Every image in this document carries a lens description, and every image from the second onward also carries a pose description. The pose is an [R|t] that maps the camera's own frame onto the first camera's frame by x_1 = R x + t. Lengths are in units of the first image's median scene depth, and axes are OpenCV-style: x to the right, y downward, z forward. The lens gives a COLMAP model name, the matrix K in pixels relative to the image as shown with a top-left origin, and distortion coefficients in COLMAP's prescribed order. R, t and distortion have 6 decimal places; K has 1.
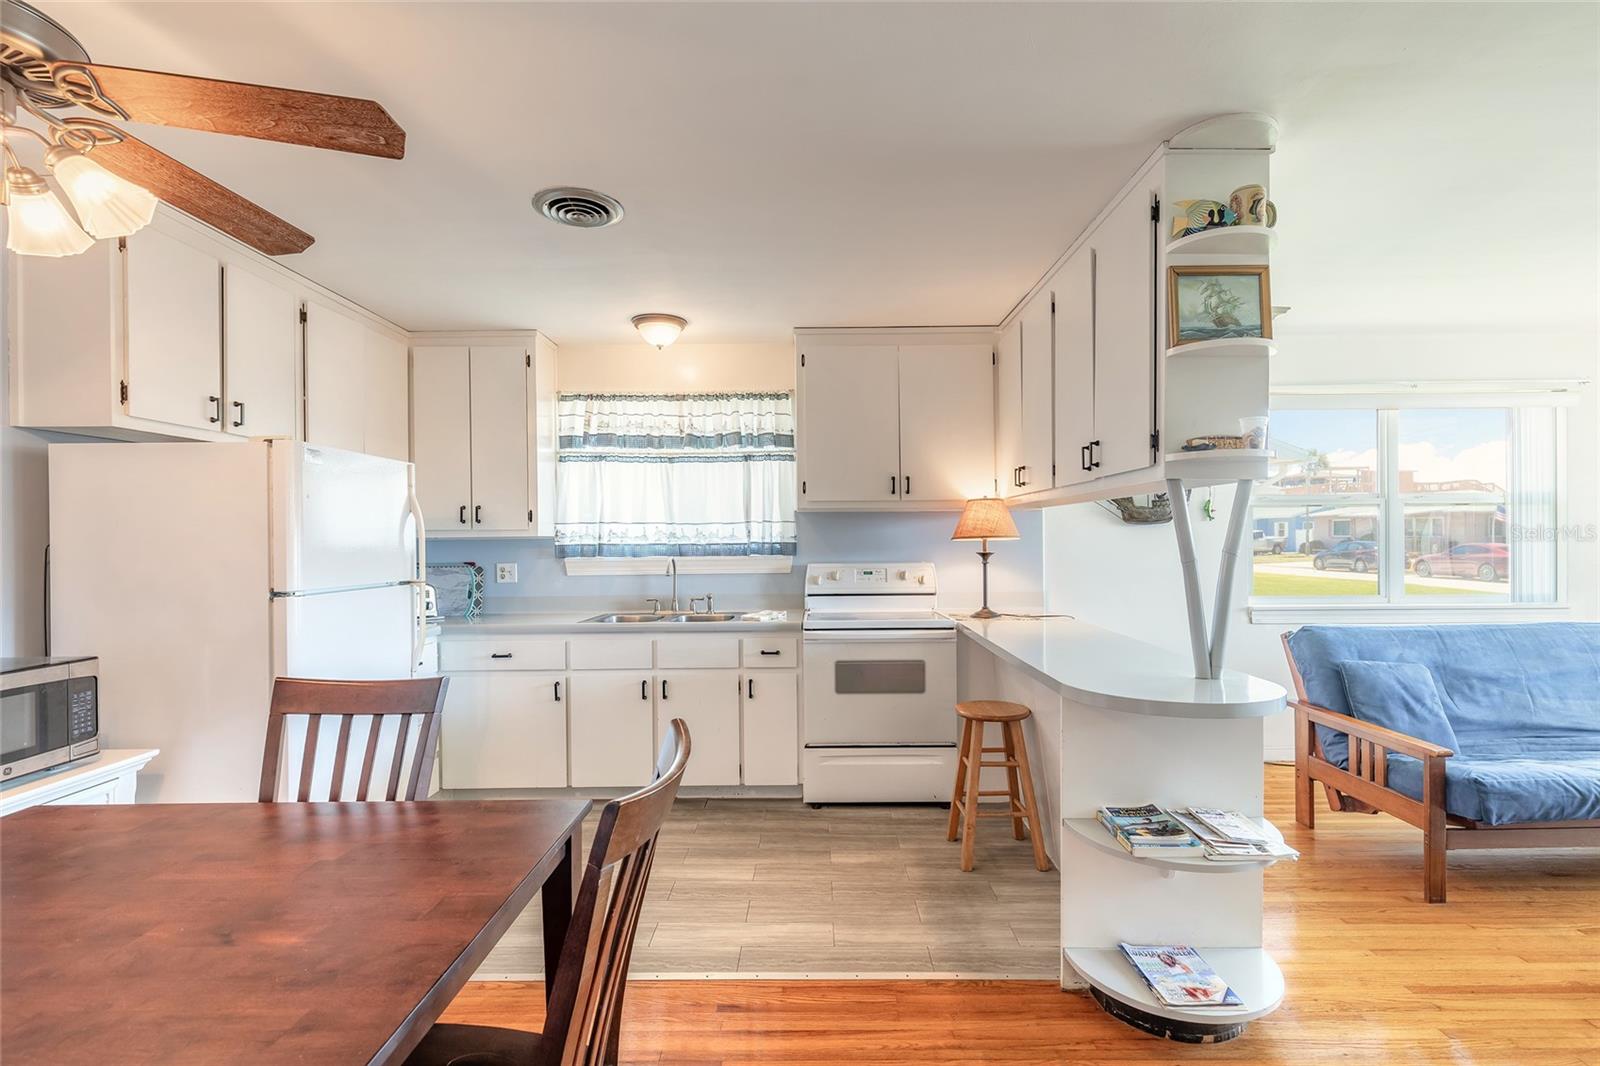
lens RADIAL K [[723.4, 0, 808.3], [0, 723.4, 535.7], [0, 0, 1]] dist [0.001704, 0.000484]
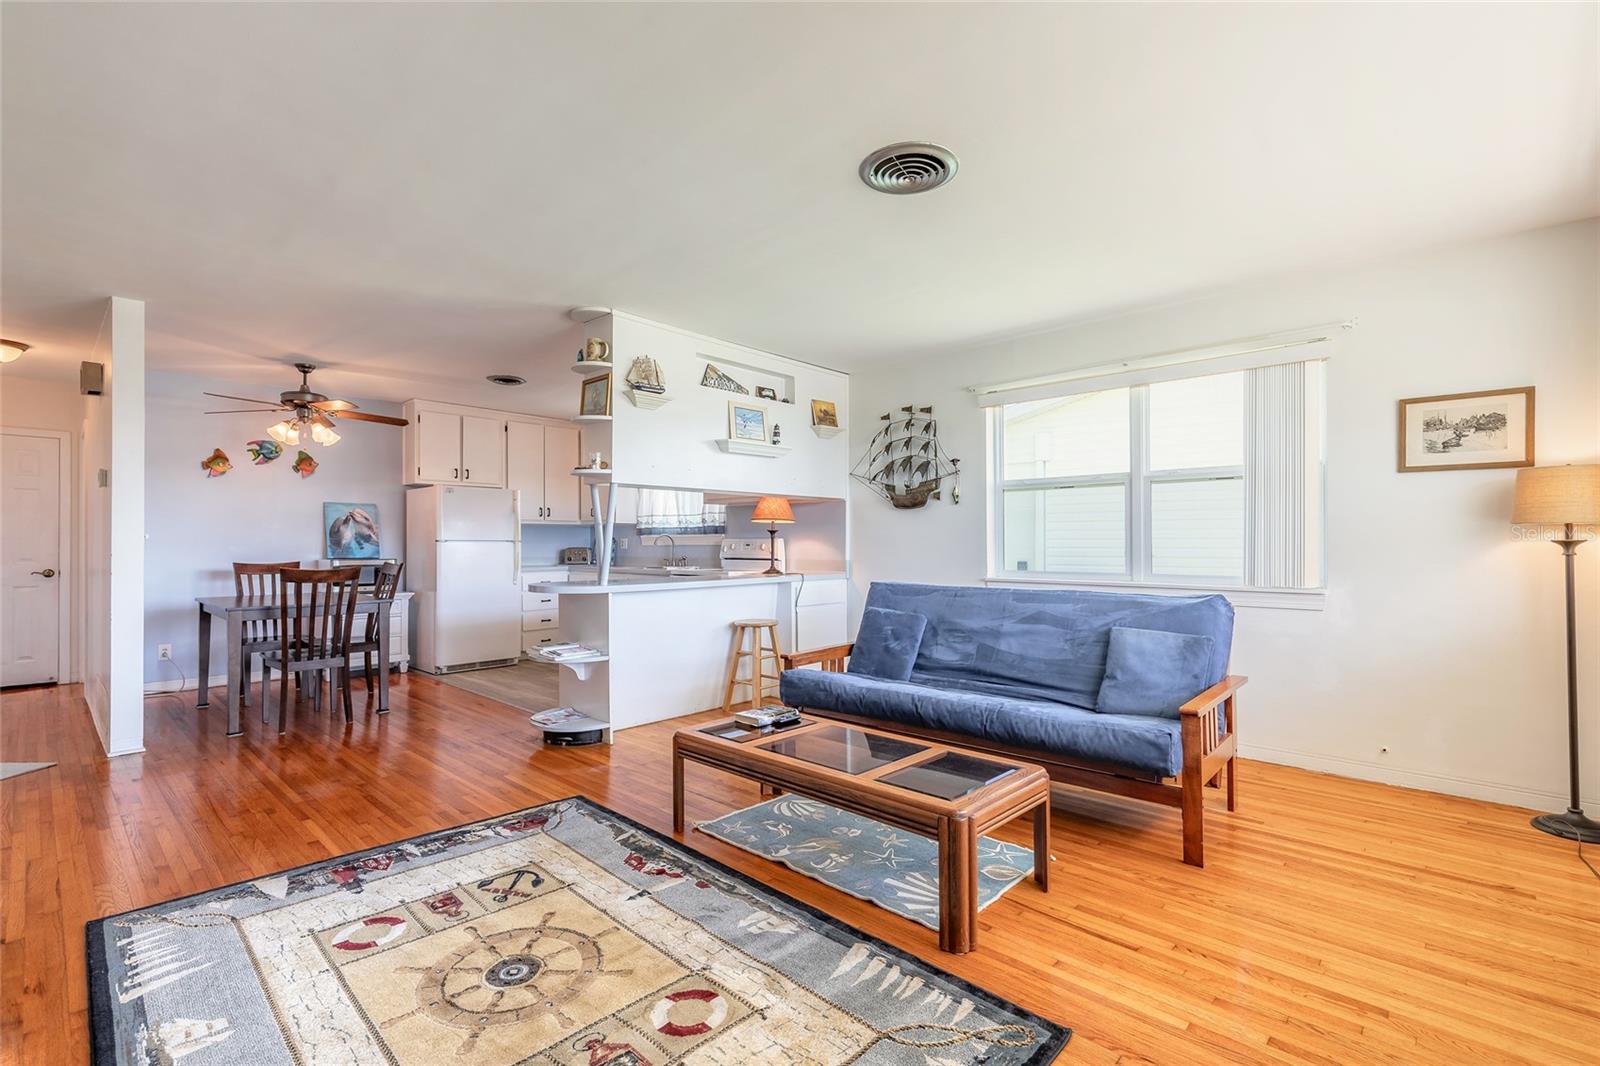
lens RADIAL K [[711.4, 0, 800.0], [0, 711.4, 533.0], [0, 0, 1]] dist [0.002108, 0.000235]
pose [[0.731399, -0.001641, -0.681948, 1.179581], [-0.002670, 0.999983, -0.005270, 0.033653], [0.681944, 0.005675, 0.731382, -0.025991]]
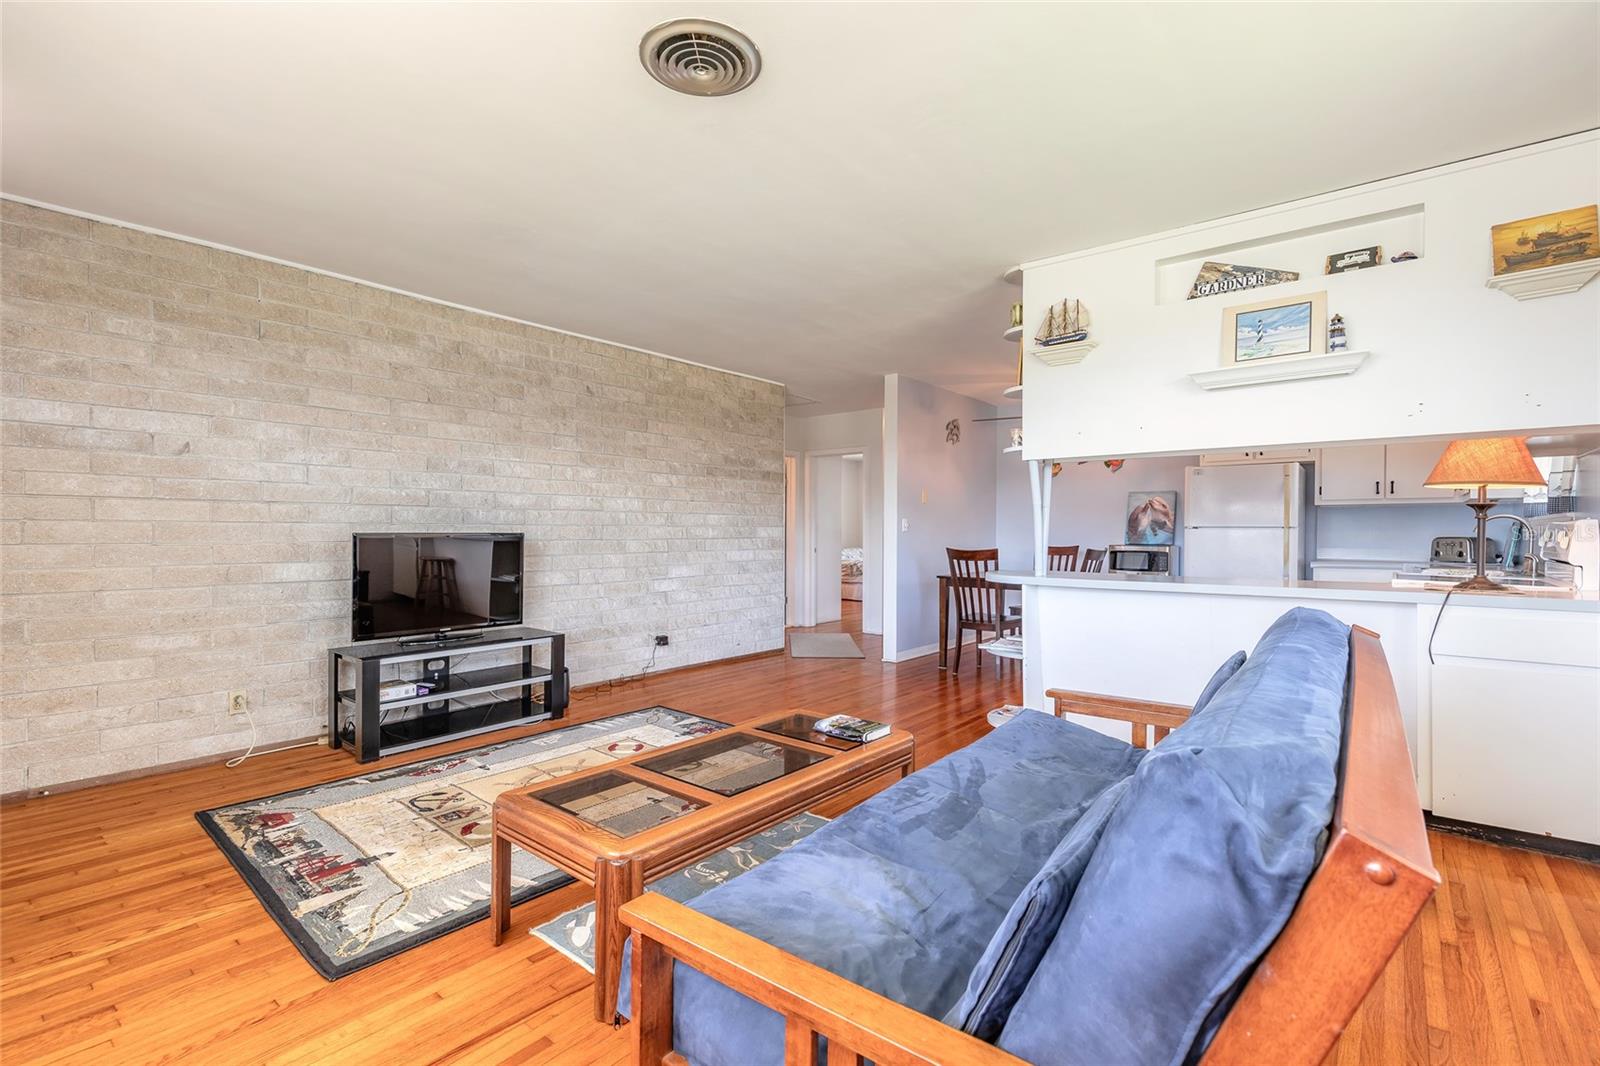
lens RADIAL K [[723.4, 0, 808.3], [0, 723.4, 535.7], [0, 0, 1]] dist [0.001704, 0.000484]
pose [[-0.620283, 0.011544, -0.784293, 1.177836], [0.005748, 0.999932, 0.010172, 0.041742], [0.784357, 0.001801, -0.620307, 0.846261]]
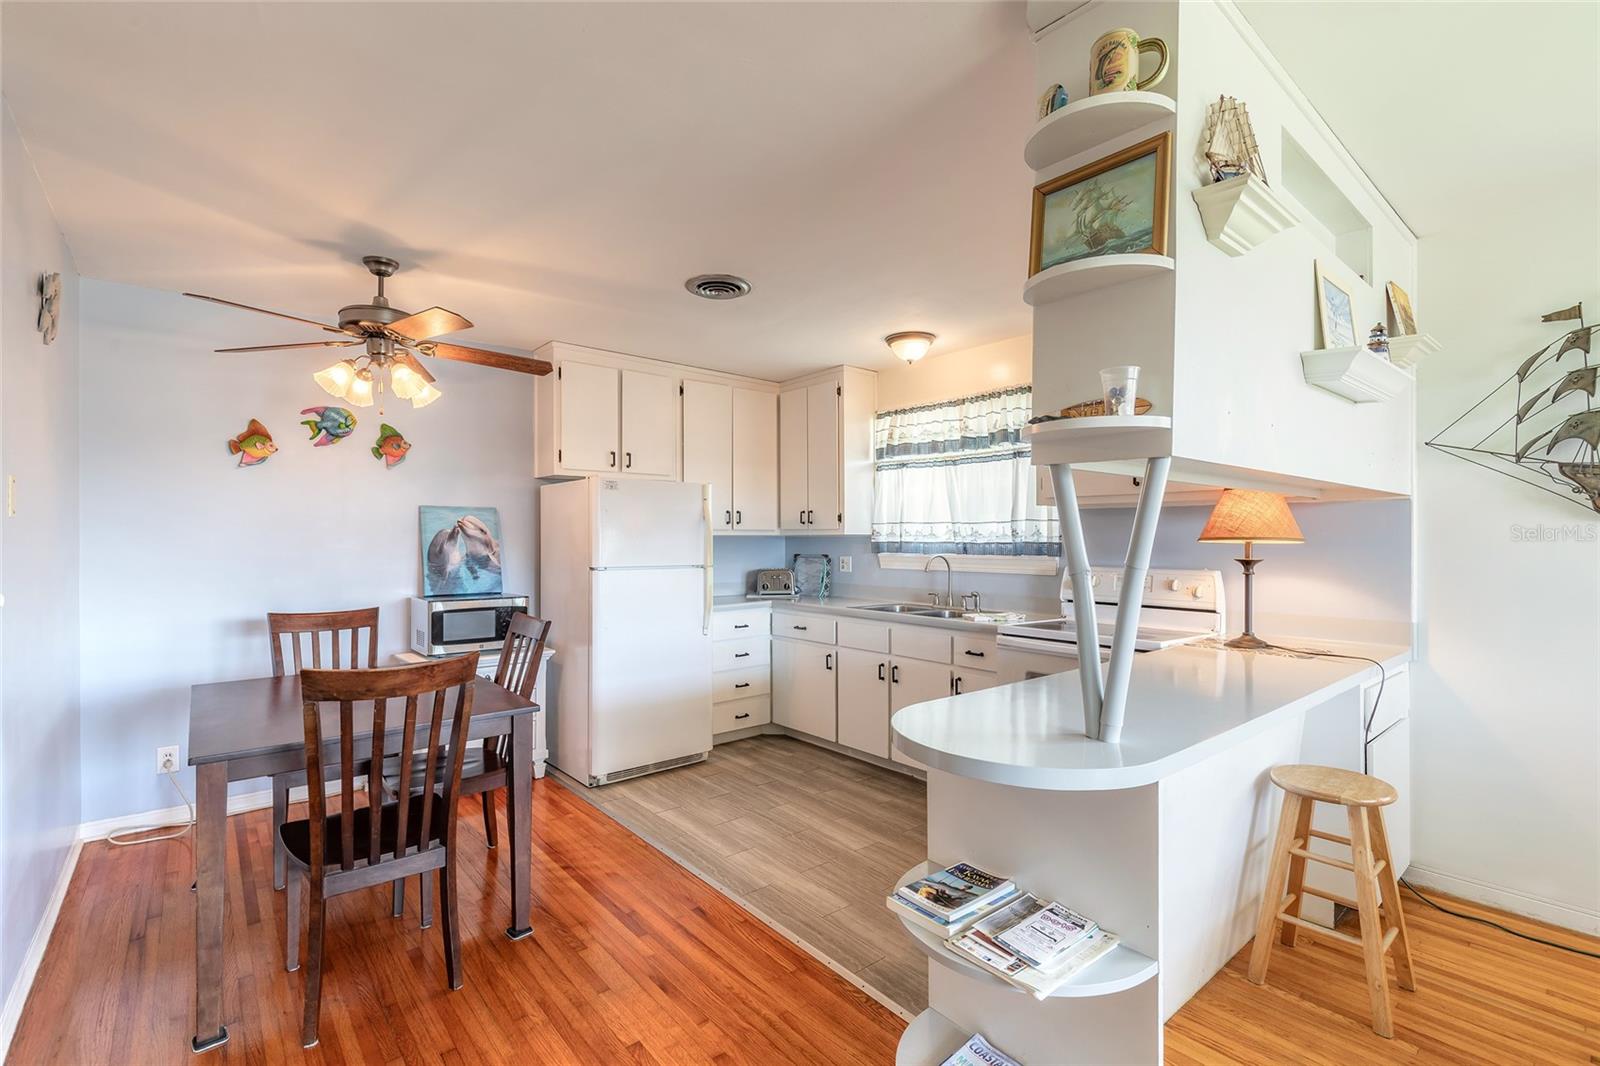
lens RADIAL K [[711.4, 0, 800.0], [0, 711.4, 533.0], [0, 0, 1]] dist [0.002108, 0.000235]
pose [[0.645017, 0.003332, -0.764161, 0.465782], [-0.002637, 0.999994, 0.002134, -0.003794], [0.764163, 0.000638, 0.645022, 0.164844]]
